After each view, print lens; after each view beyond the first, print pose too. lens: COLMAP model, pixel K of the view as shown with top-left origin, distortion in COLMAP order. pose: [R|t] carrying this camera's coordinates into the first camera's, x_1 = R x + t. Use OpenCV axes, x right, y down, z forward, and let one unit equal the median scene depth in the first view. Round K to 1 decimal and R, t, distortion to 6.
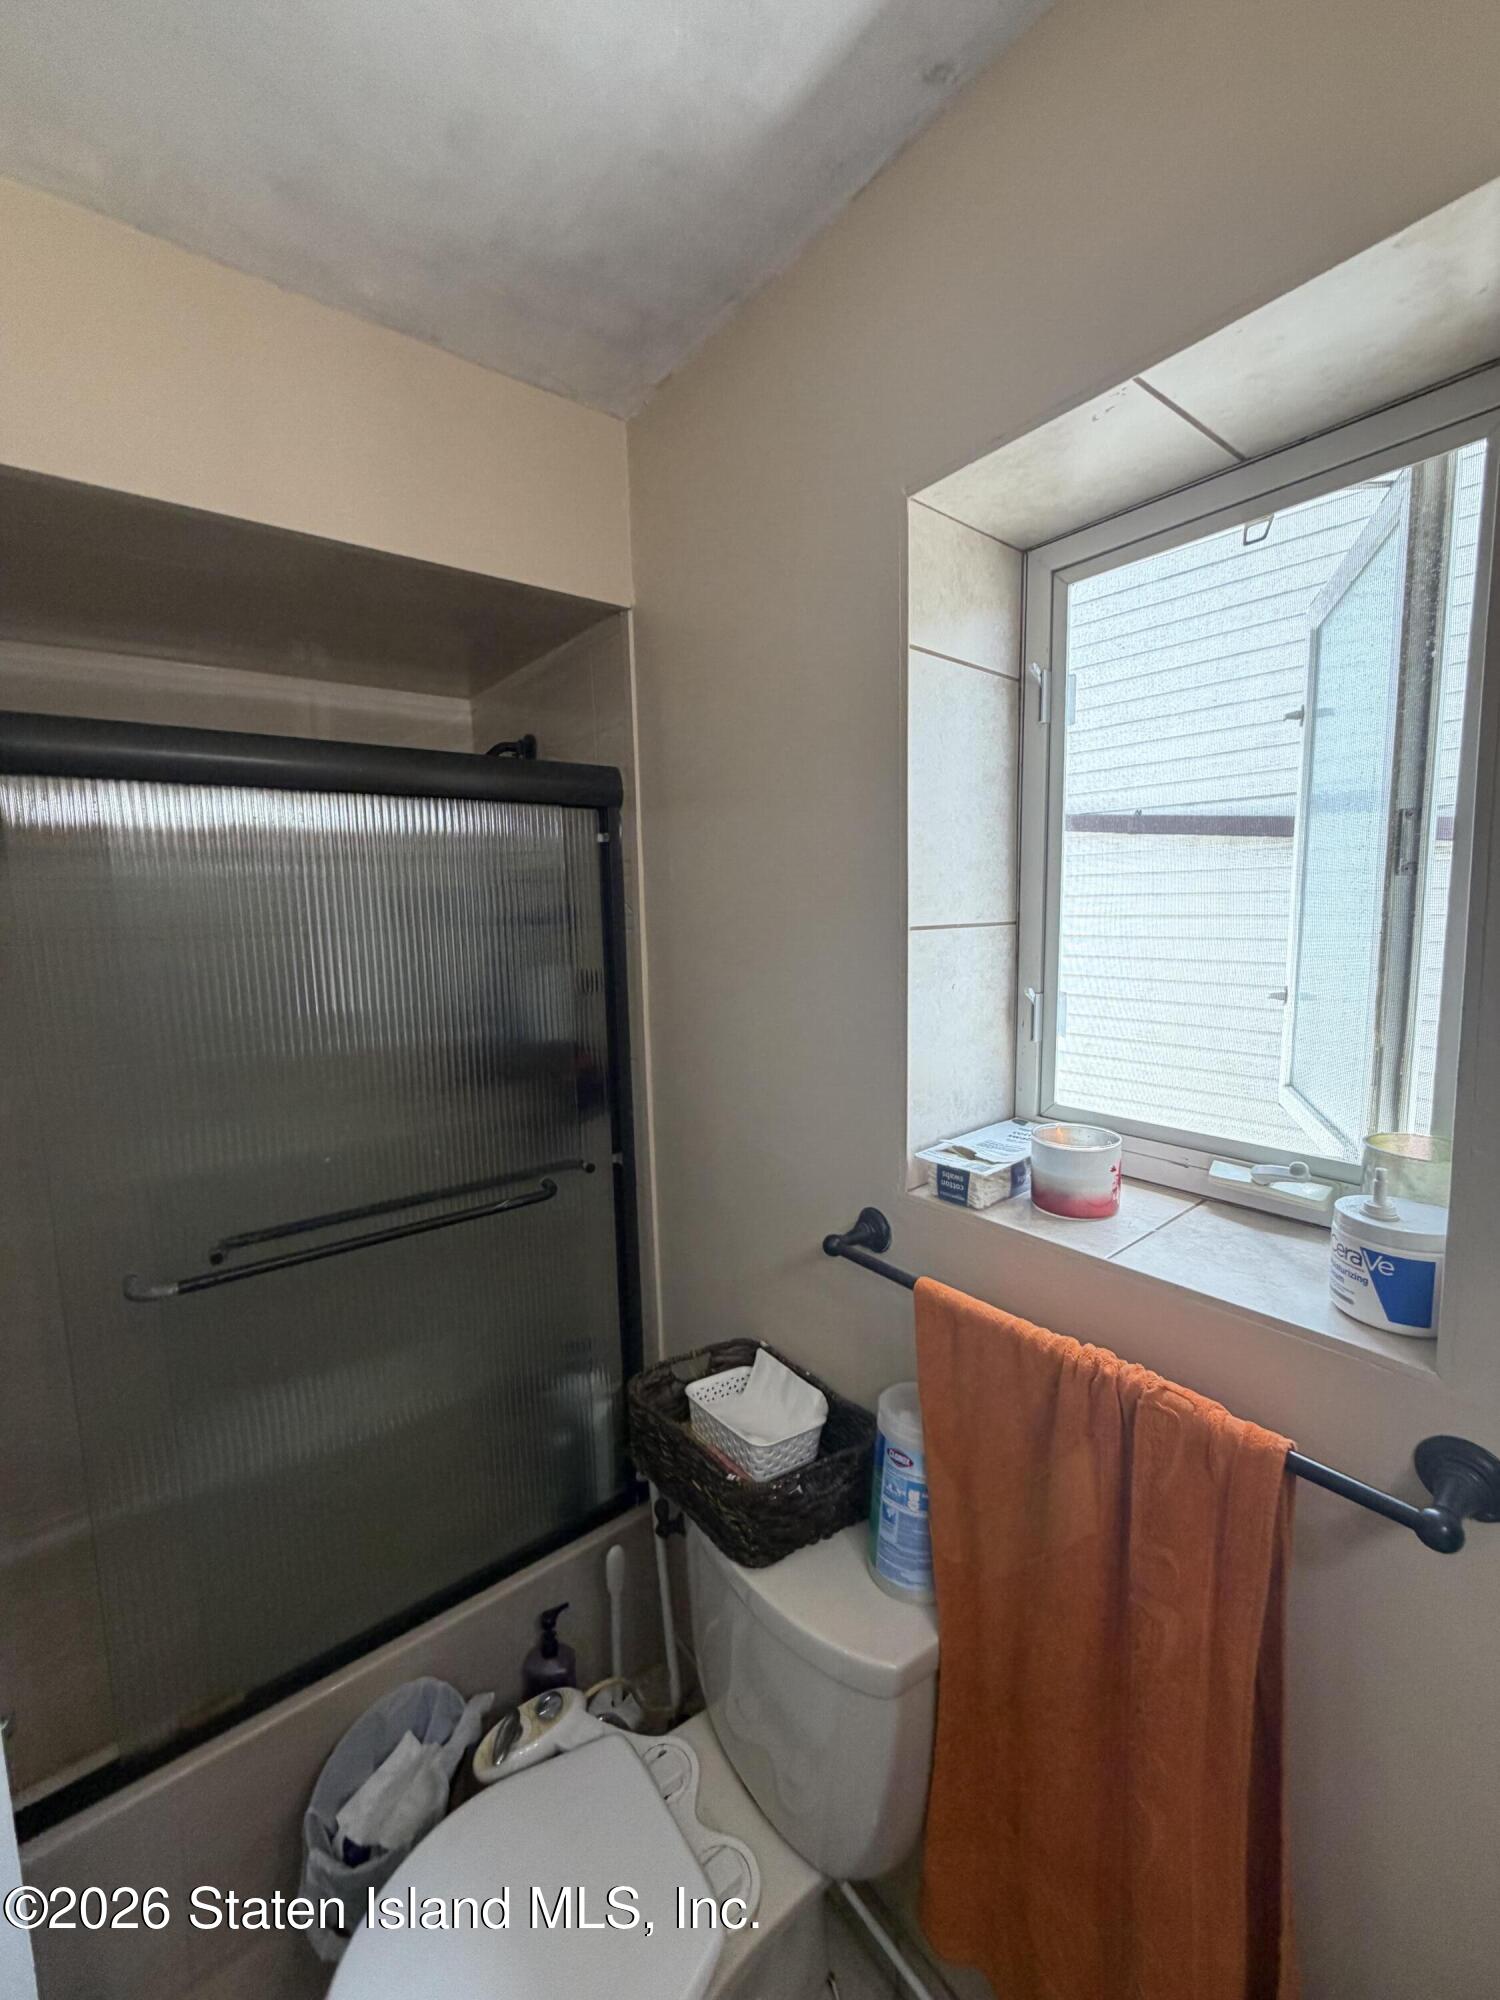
lens RADIAL K [[797.4, 0, 747.4], [0, 797.4, 995.7], [0, 0, 1]] dist [0.002180, -0.000127]
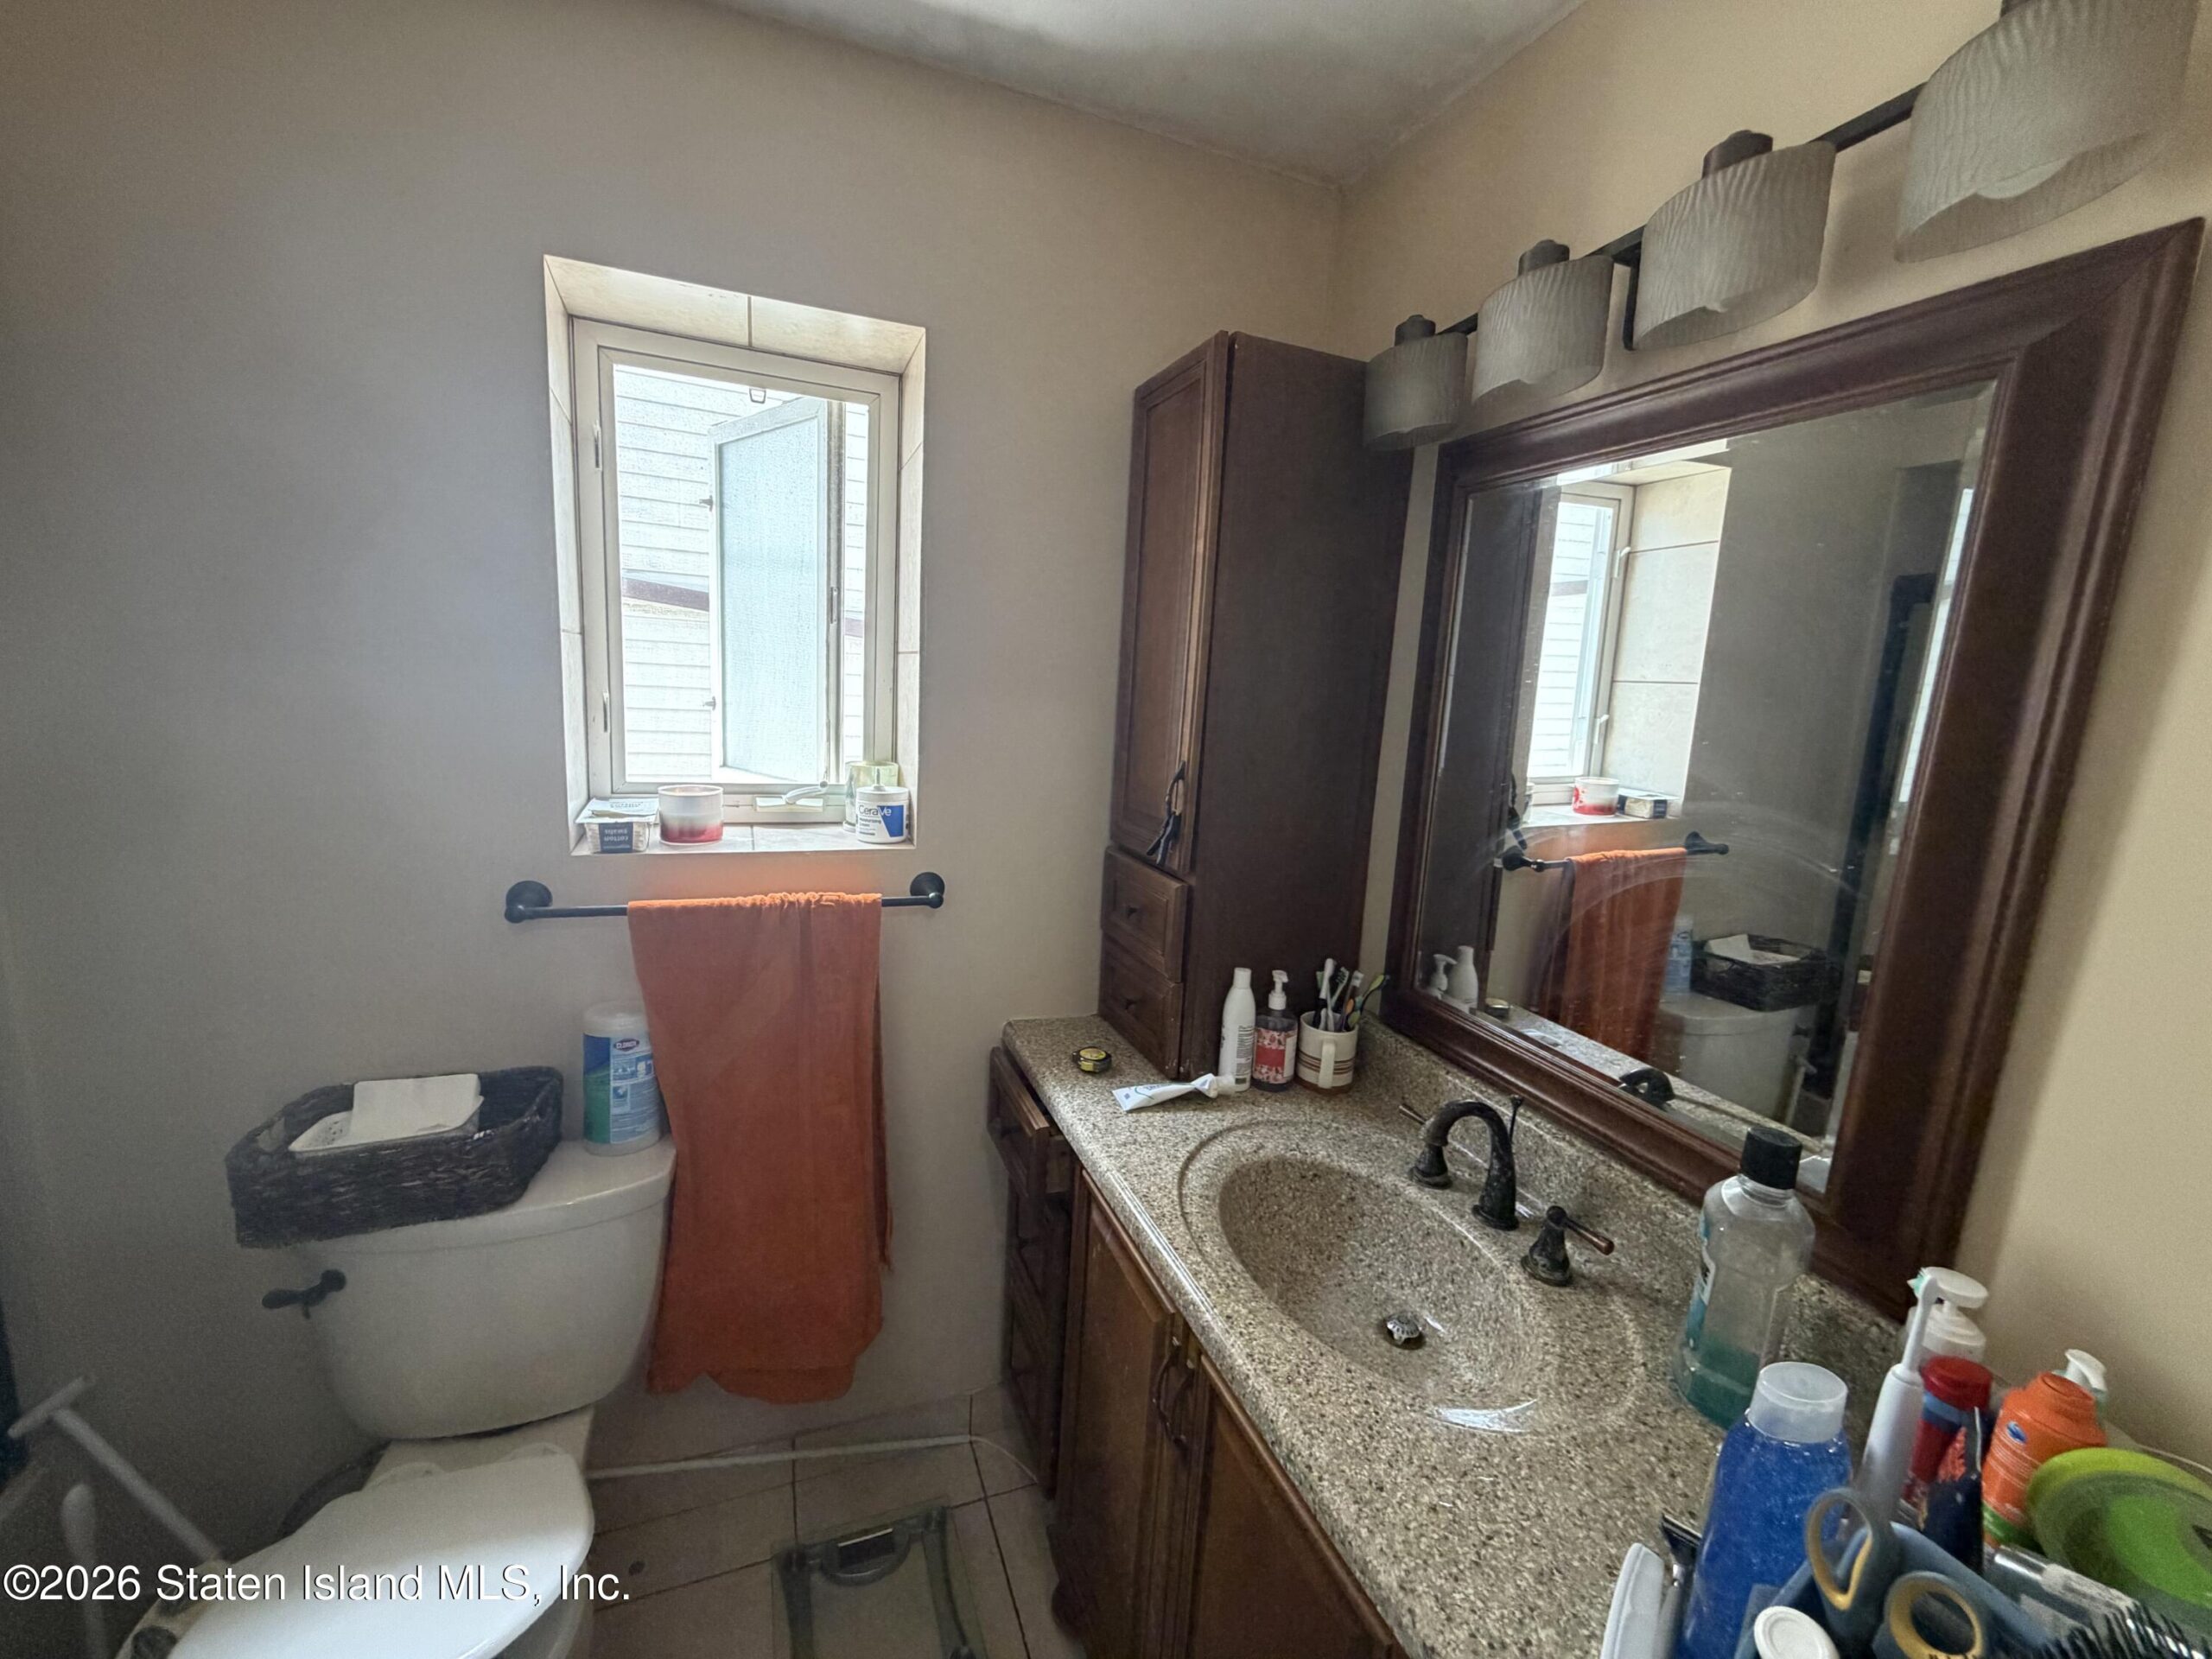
lens RADIAL K [[882.0, 0, 1110.8], [0, 882.0, 828.4], [0, 0, 1]] dist [0.002180, -0.000127]
pose [[0.280073, -0.124661, 0.951850, -0.890721], [0.047172, 0.992122, 0.116055, 0.100139], [-0.958819, 0.012396, 0.283747, -0.158159]]
